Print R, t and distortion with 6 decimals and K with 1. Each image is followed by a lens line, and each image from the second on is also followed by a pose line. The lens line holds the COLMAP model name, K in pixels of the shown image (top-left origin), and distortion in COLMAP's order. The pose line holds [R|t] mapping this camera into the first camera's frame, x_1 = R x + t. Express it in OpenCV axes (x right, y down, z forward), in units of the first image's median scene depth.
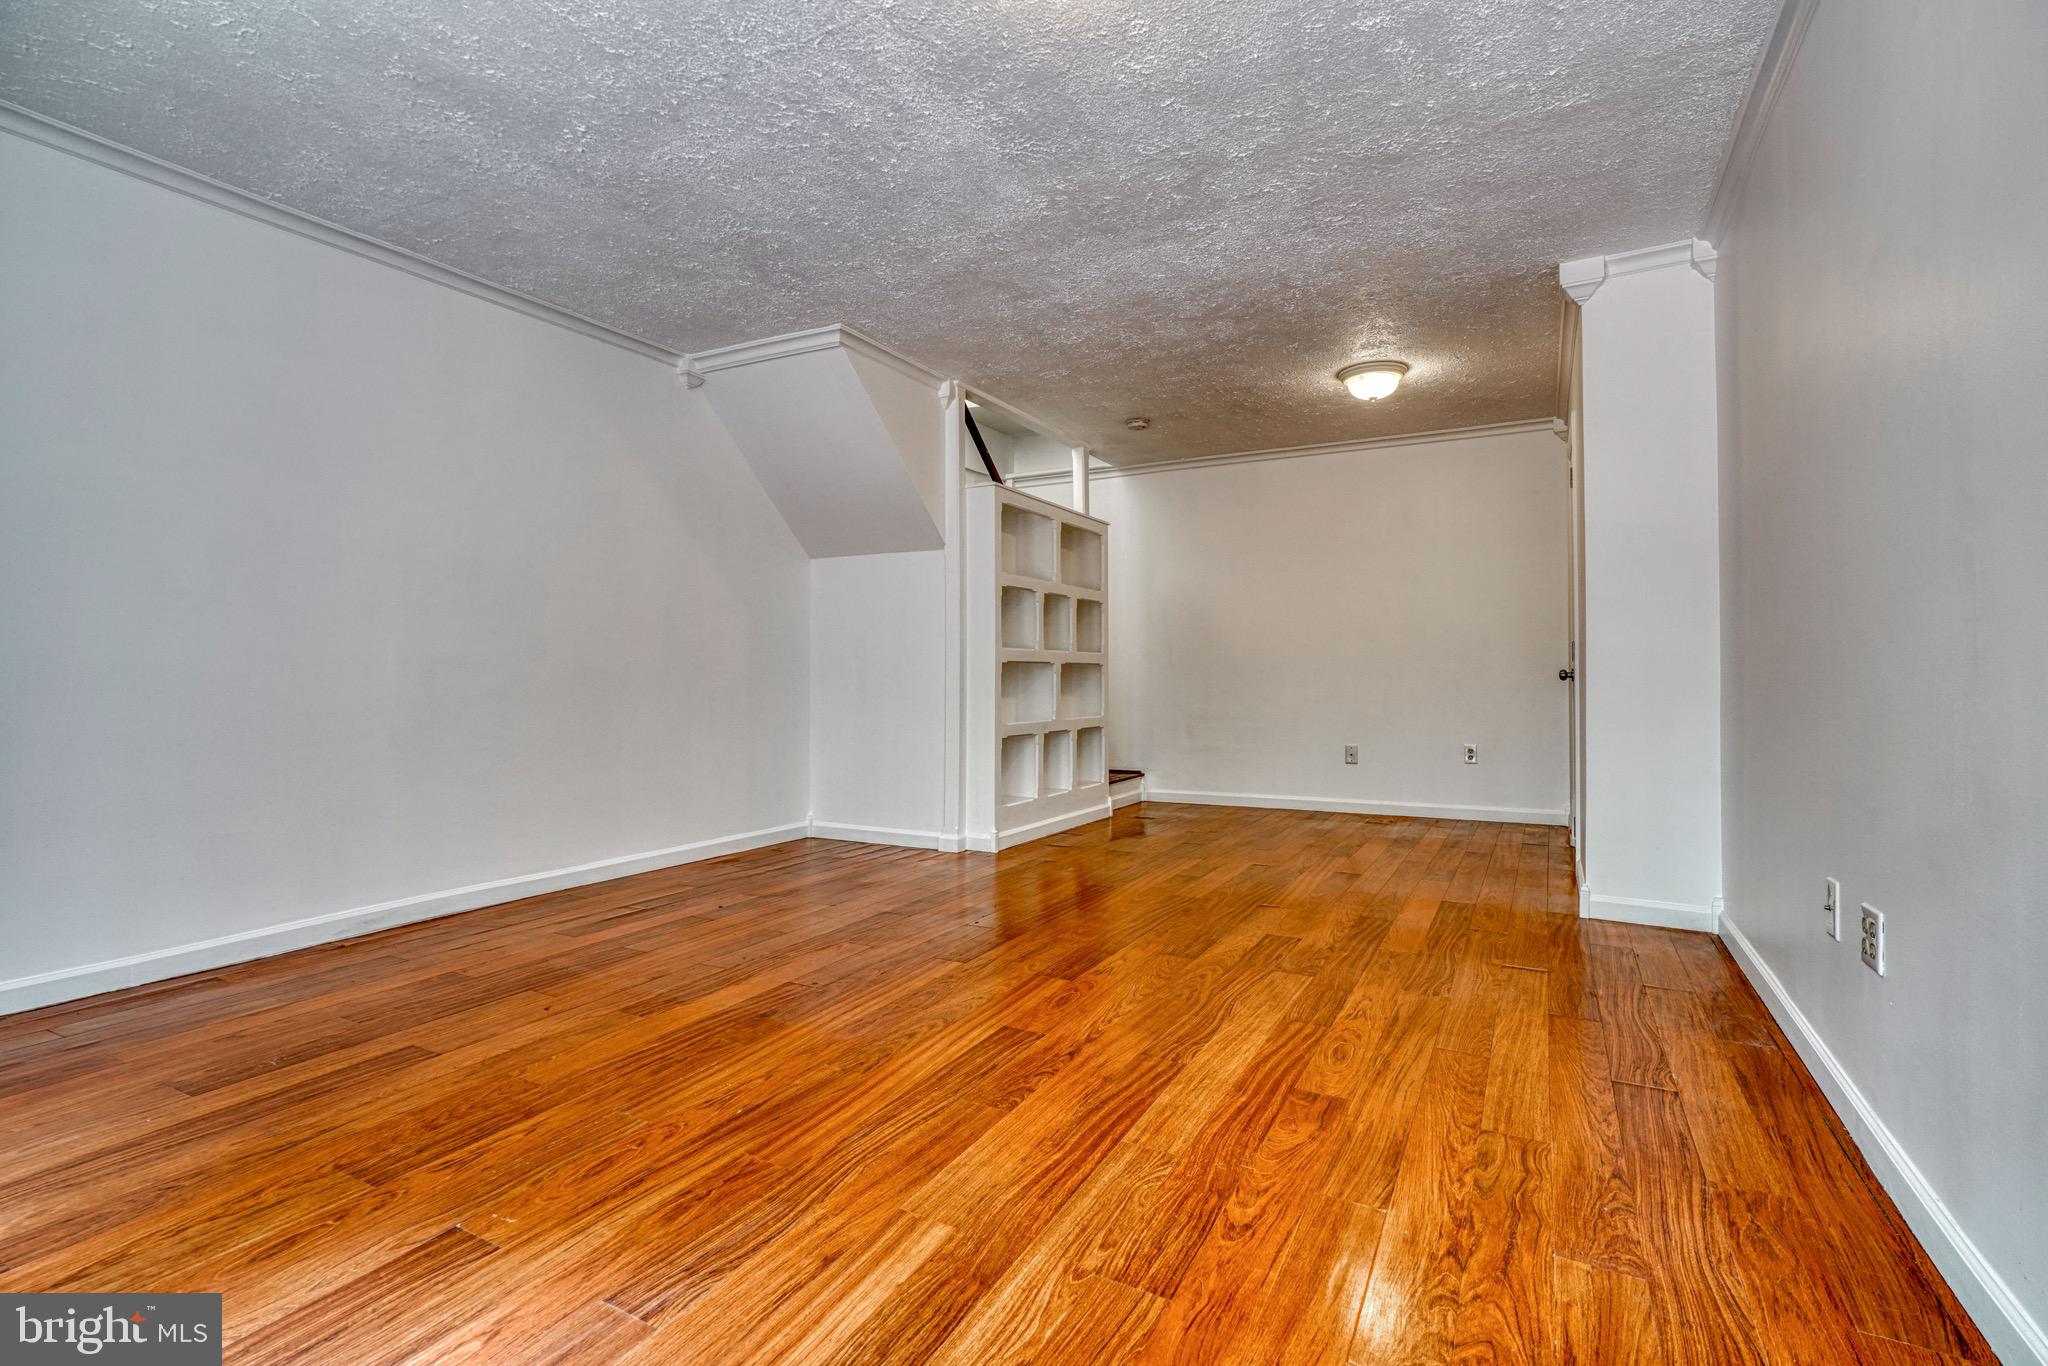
lens RADIAL K [[947.3, 0, 1000.0], [0, 947.3, 648.3], [0, 0, 1]] dist [-0.010333, 0.004175]
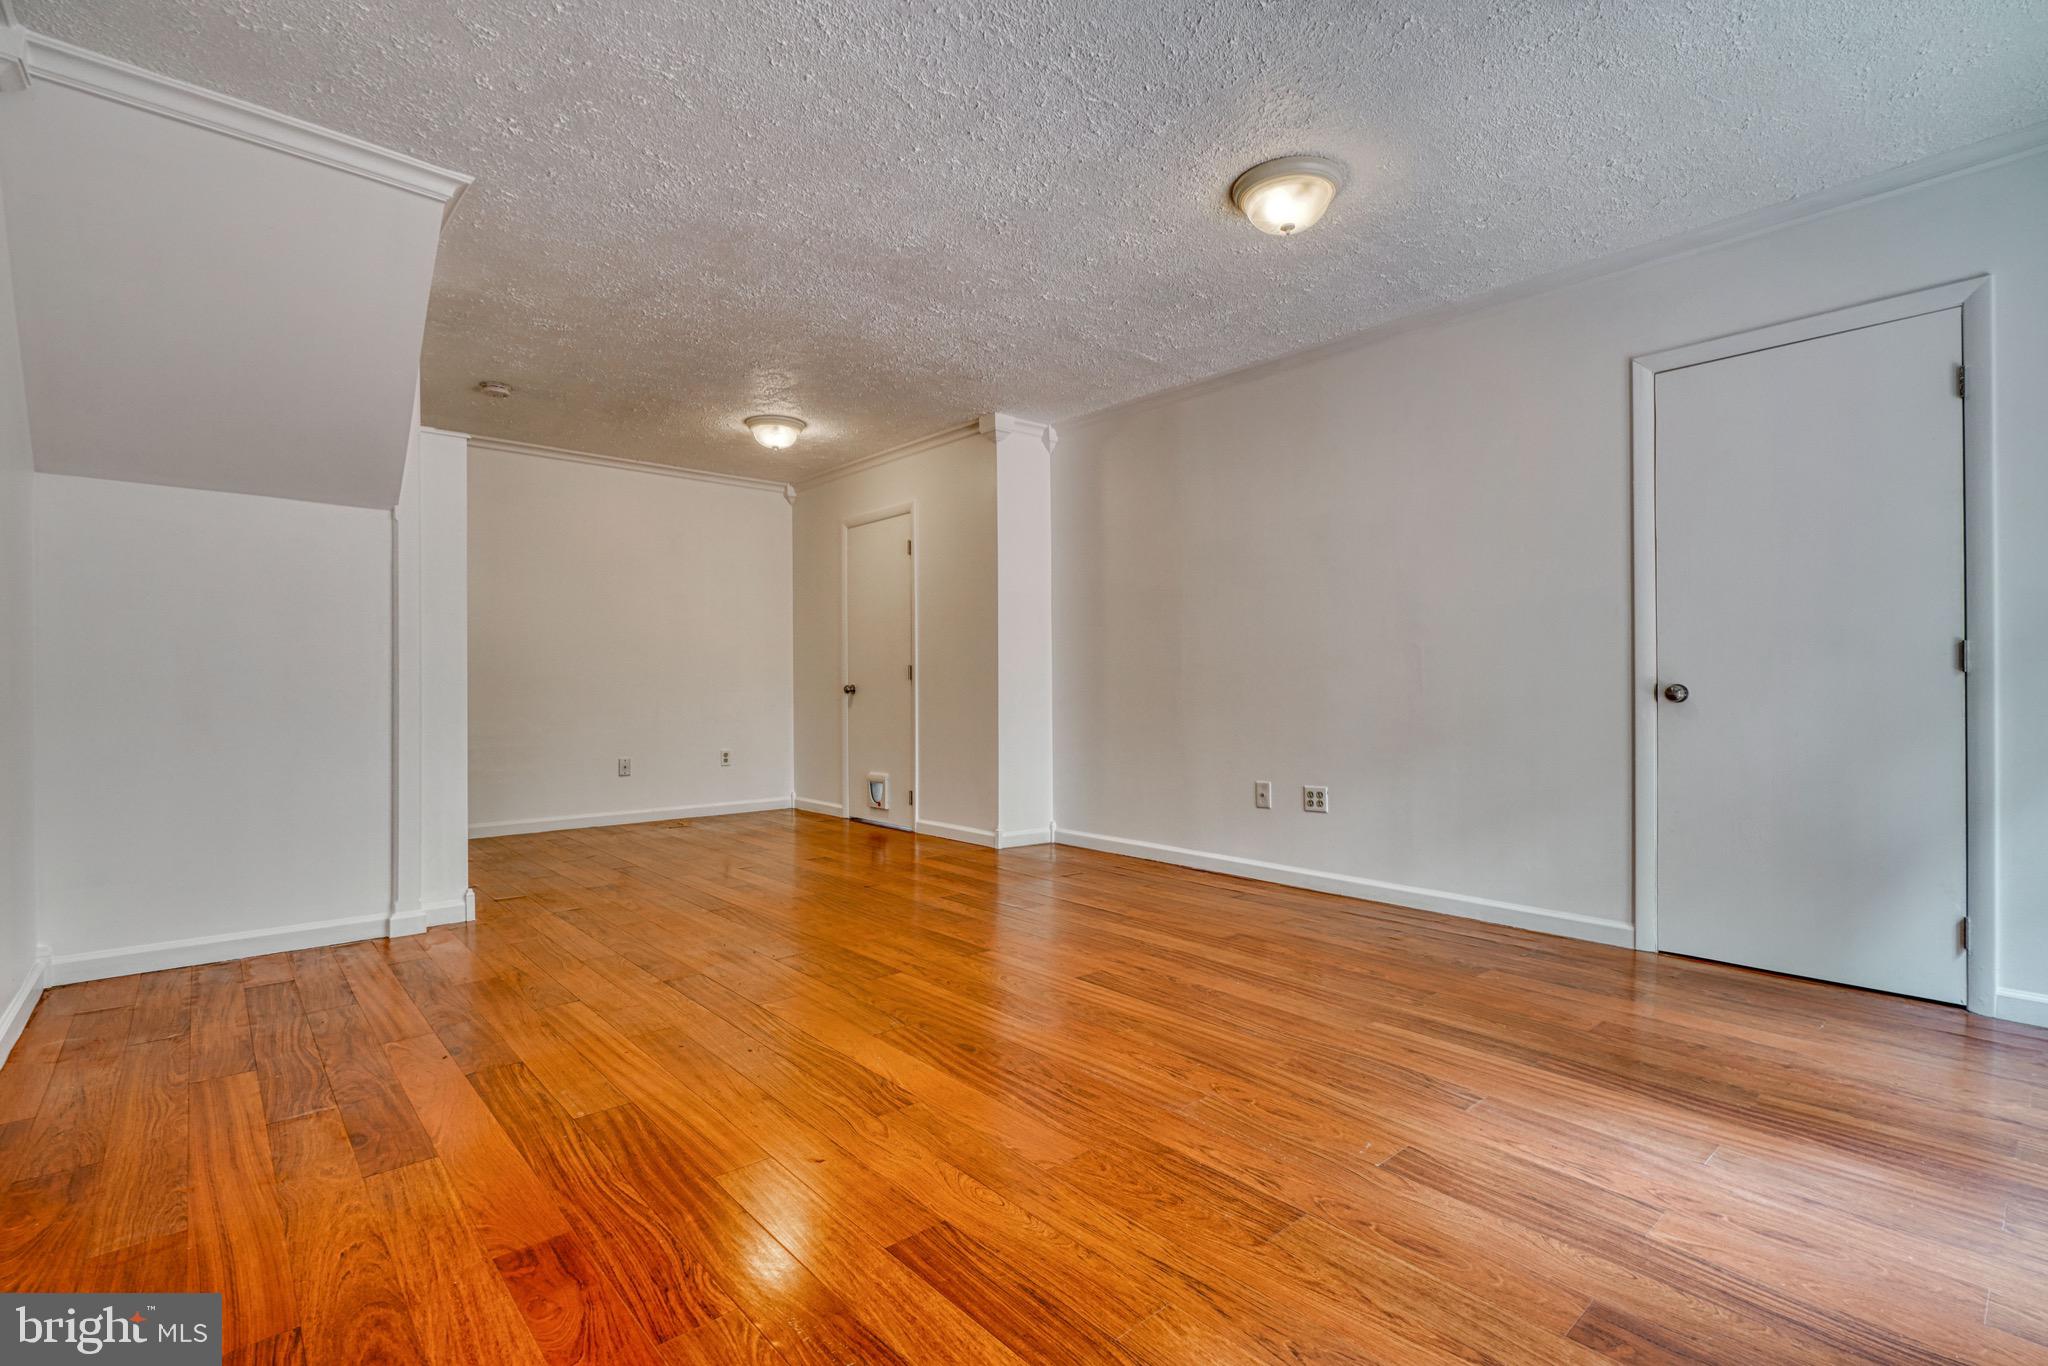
lens RADIAL K [[927.8, 0, 1043.3], [0, 927.8, 681.6], [0, 0, 1]] dist [-0.005823, 0.002718]
pose [[0.333422, 0.006231, 0.942757, -1.291706], [-0.026312, 0.999650, 0.002699, 0.017389], [-0.942411, -0.025706, 0.333469, 0.737193]]
